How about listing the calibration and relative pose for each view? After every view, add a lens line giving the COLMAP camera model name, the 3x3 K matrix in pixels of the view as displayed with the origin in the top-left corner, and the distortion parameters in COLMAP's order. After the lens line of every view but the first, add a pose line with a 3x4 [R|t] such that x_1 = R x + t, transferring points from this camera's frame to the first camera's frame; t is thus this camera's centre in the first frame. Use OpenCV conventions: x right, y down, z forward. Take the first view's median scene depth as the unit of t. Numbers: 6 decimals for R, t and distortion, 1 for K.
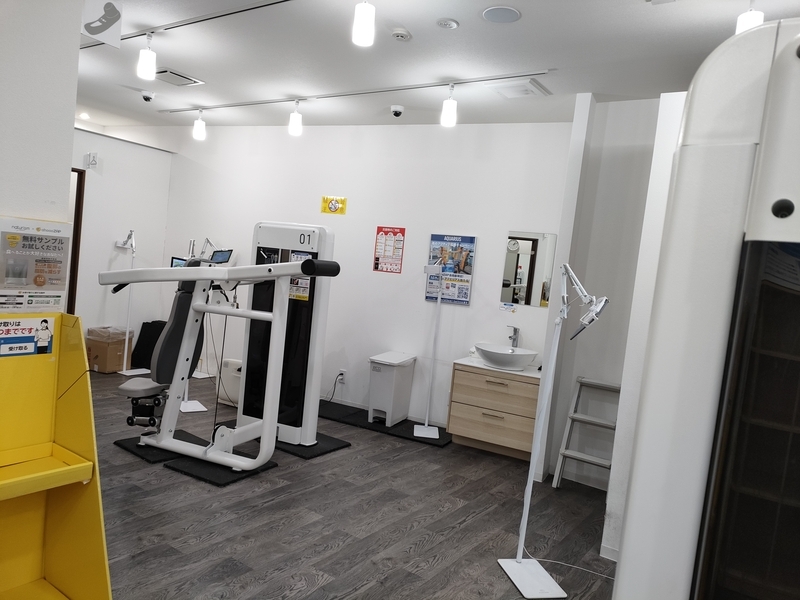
lens RADIAL K [[607.6, 0, 400.1], [0, 607.6, 300.5], [0, 0, 1]] dist [0.001205, 0.000578]
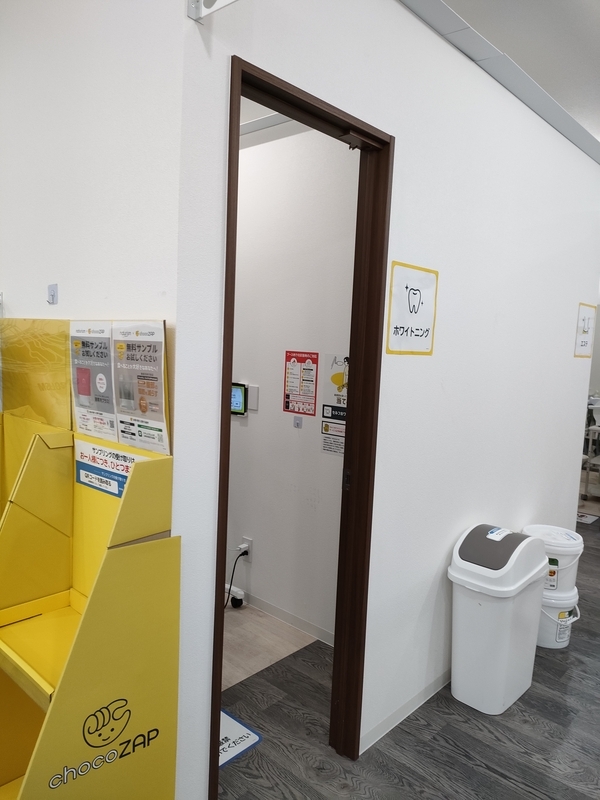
lens RADIAL K [[607.6, 0, 299.4], [0, 607.6, 402.7], [0, 0, 1]] dist [0.001205, 0.000578]
pose [[-0.132846, -0.024252, -0.990840, 0.093963], [-0.123268, 0.992343, -0.007762, -0.052814], [0.983441, 0.121108, -0.134818, 1.288059]]
